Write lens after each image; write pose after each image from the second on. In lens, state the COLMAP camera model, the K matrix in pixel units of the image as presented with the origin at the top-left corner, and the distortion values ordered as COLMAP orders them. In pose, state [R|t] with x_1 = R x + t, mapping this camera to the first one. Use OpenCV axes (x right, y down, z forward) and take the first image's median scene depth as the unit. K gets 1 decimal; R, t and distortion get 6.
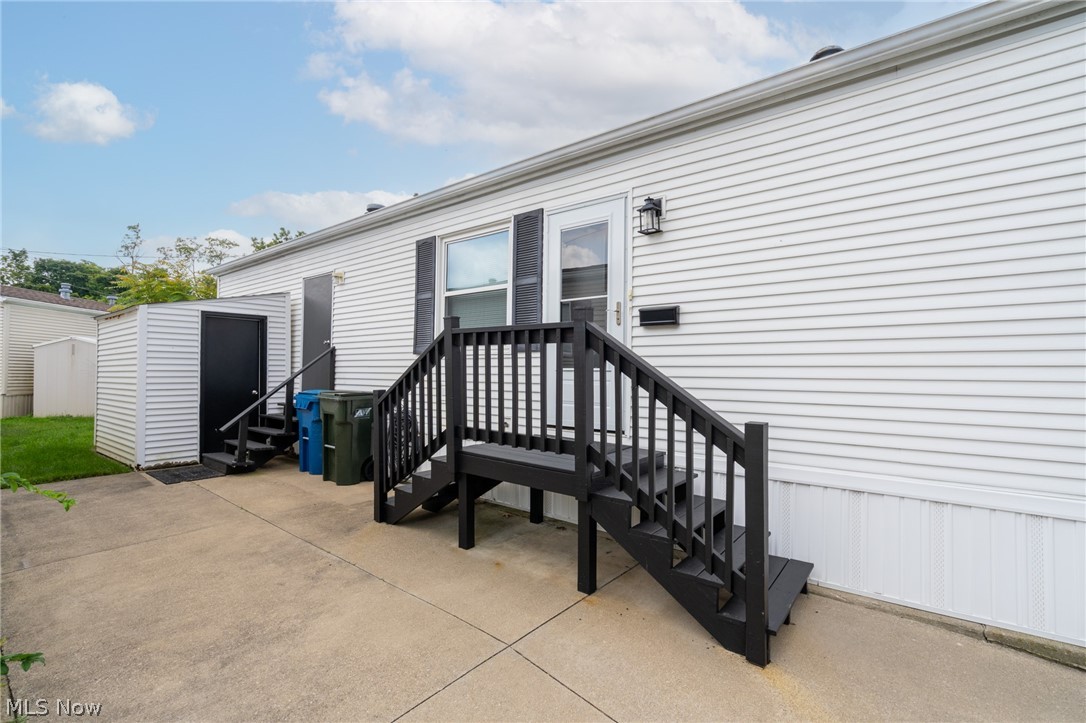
lens RADIAL K [[494.6, 0, 539.6], [0, 494.6, 365.0], [0, 0, 1]] dist [-0.004247, 0.000792]
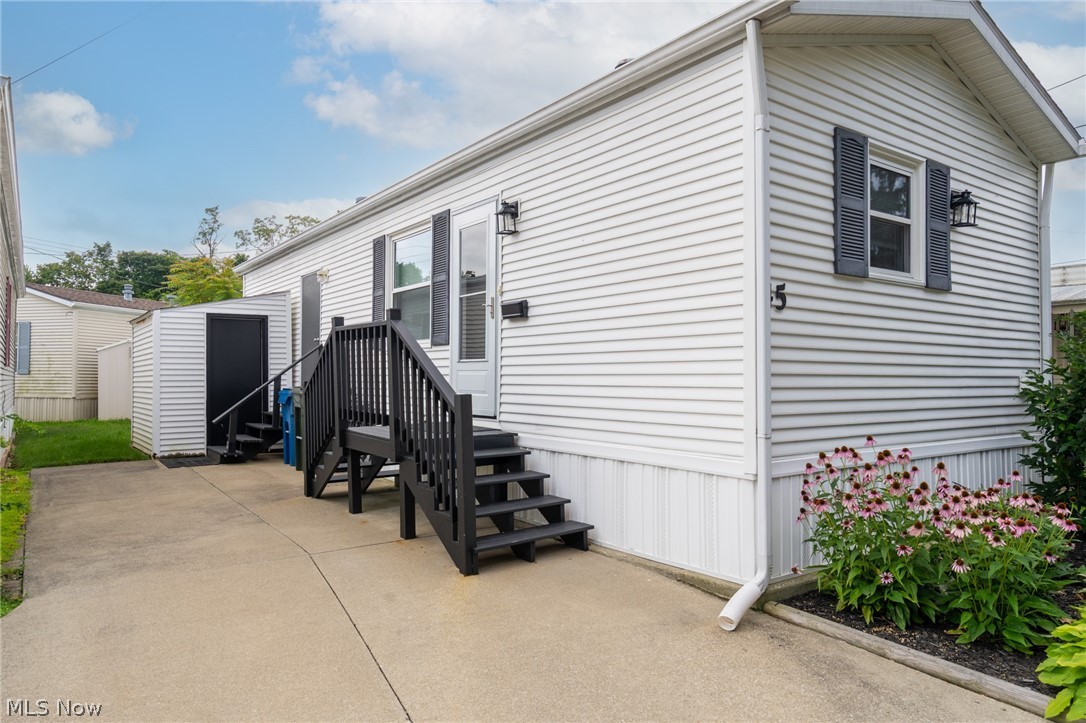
lens RADIAL K [[710.5, 0, 556.2], [0, 710.5, 365.8], [0, 0, 1]] dist [-0.003422, 0.000053]
pose [[0.967969, -0.012371, -0.250766, 0.427763], [0.011971, 0.999923, -0.003122, 0.018095], [0.250785, 0.000020, 0.968043, -0.294113]]
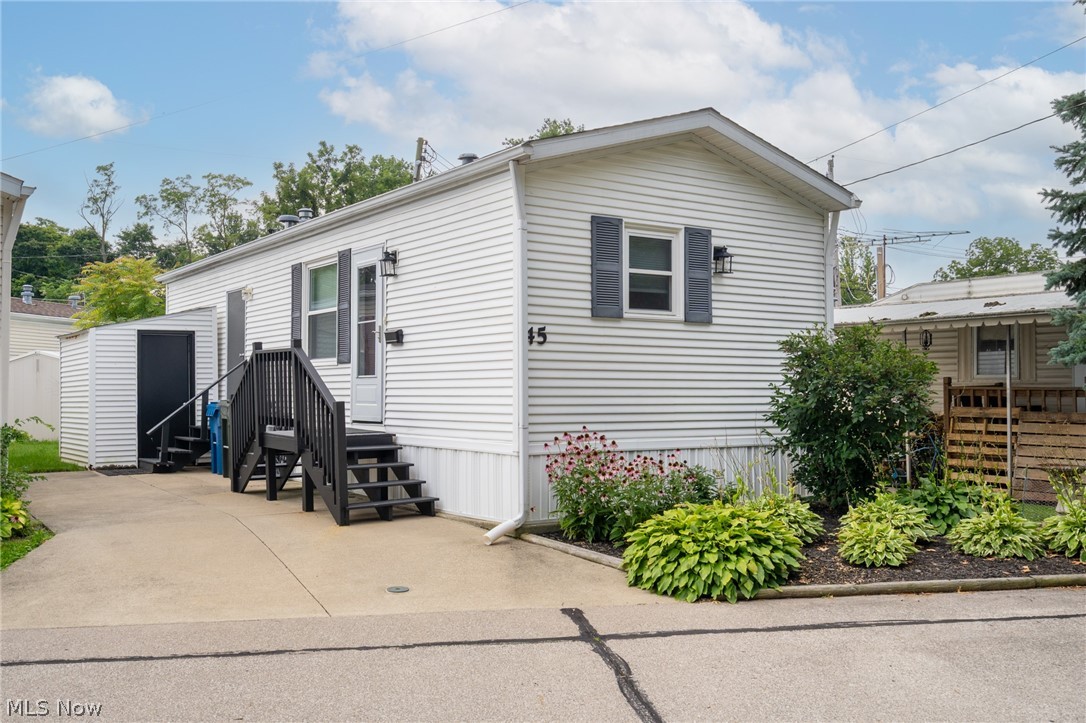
lens RADIAL K [[1084.5, 0, 542.3], [0, 1084.5, 375.0], [0, 0, 1]] dist [0.002211, 0.017422]
pose [[0.951206, -0.017043, -0.308084, 0.923155], [0.016555, 0.999854, -0.004196, 0.016071], [0.308111, -0.001109, 0.951350, -1.031437]]
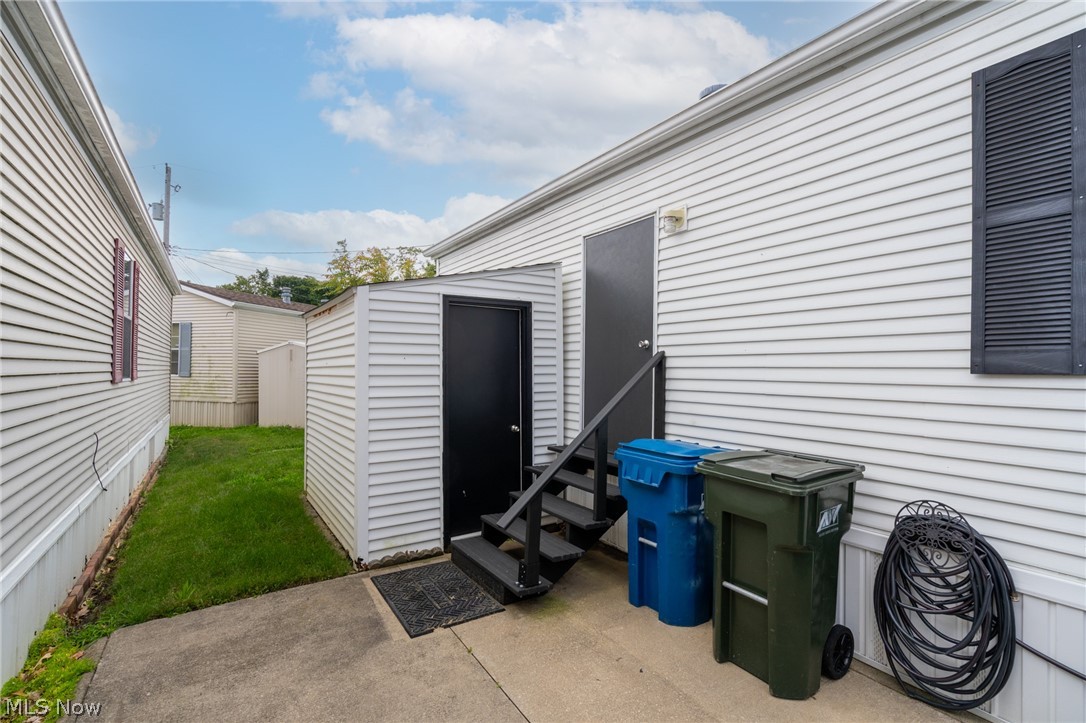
lens RADIAL K [[492.1, 0, 529.7], [0, 492.1, 364.5], [0, 0, 1]] dist [-0.004706, -0.000048]
pose [[0.947857, -0.004717, -0.318662, -0.398933], [0.007042, 0.999956, 0.006143, -0.029065], [0.318619, -0.008067, 0.947849, 0.471939]]
